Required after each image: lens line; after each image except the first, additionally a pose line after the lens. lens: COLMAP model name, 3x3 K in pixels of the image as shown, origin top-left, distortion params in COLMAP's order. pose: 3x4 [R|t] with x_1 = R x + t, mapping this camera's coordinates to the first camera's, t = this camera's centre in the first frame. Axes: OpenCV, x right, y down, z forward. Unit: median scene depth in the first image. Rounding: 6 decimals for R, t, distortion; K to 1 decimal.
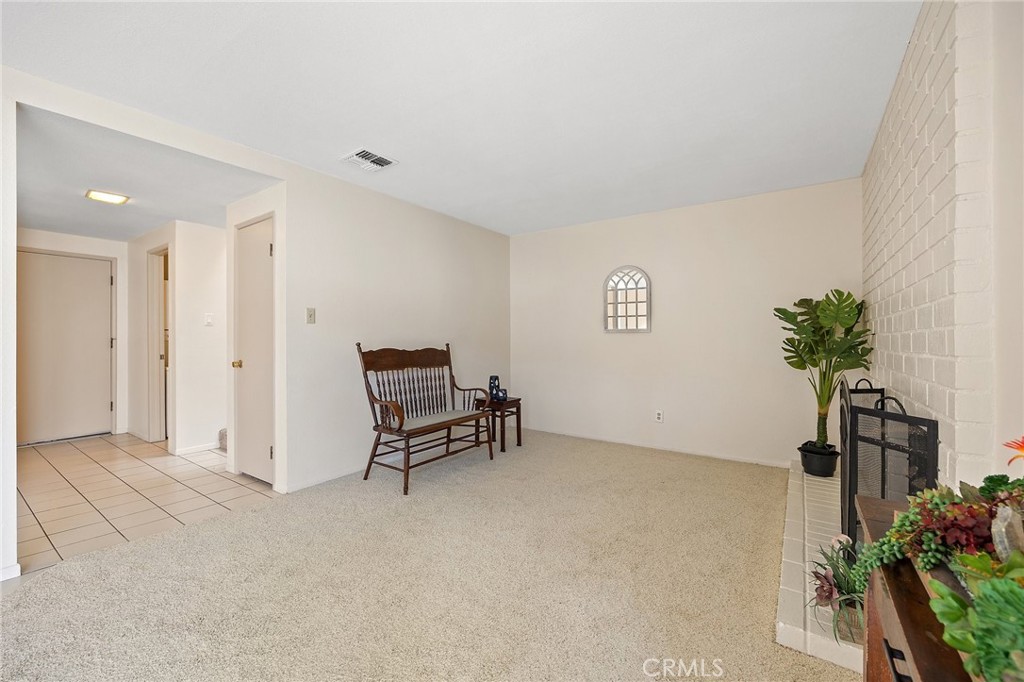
lens RADIAL K [[413.5, 0, 512.2], [0, 413.5, 338.7], [0, 0, 1]] dist [-0.000348, -0.000047]
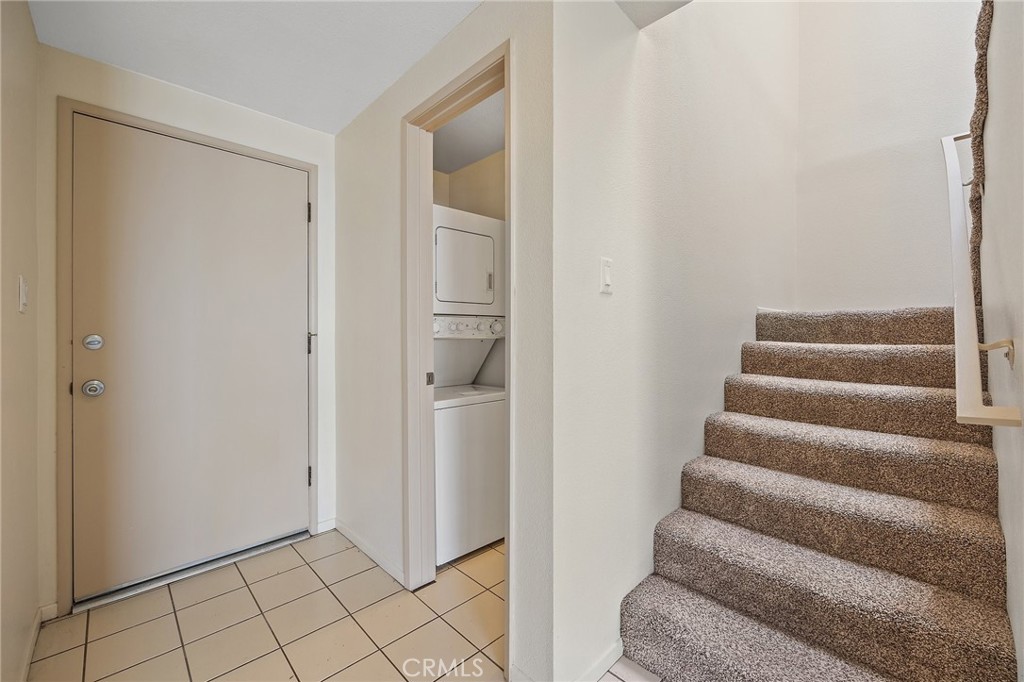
lens RADIAL K [[413.5, 0, 506.6], [0, 413.5, 334.0], [0, 0, 1]] dist [-0.000348, -0.000047]
pose [[0.980883, 0.000893, -0.194597, -0.821558], [-0.000954, 1.000000, -0.000217, -0.000148], [0.194597, 0.000399, 0.980883, 0.725439]]
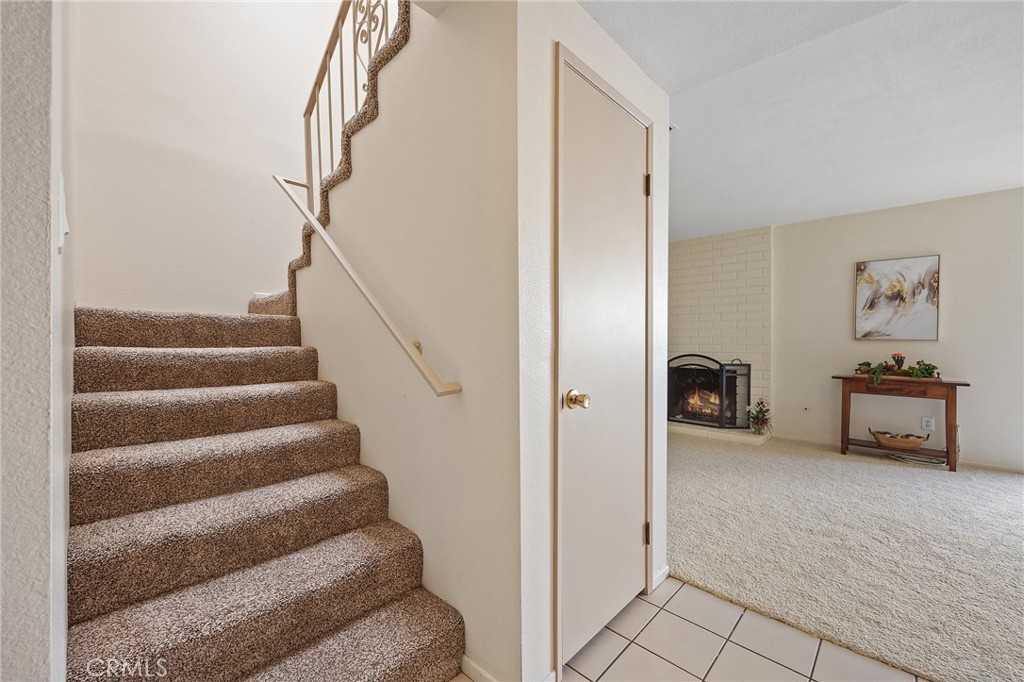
lens RADIAL K [[413.5, 0, 516.6], [0, 413.5, 343.0], [0, 0, 1]] dist [-0.000348, -0.000047]
pose [[0.144768, -0.008142, 0.989432, -0.914751], [-0.001034, 0.999964, 0.008380, 0.001149], [-0.989465, -0.002236, 0.144755, 0.840350]]
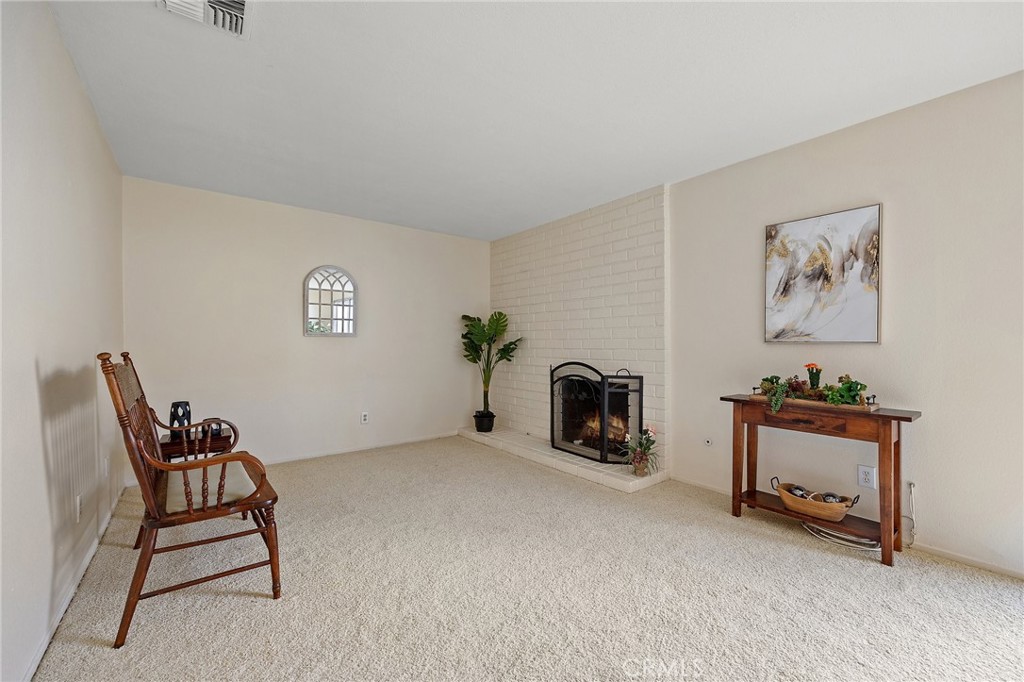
lens RADIAL K [[413.5, 0, 517.7], [0, 413.5, 342.8], [0, 0, 1]] dist [-0.000348, -0.000047]
pose [[0.286901, -0.000721, 0.957960, -0.547761], [0.002702, 0.999996, -0.000057, 0.000905], [-0.957956, 0.002605, 0.286902, 0.350766]]
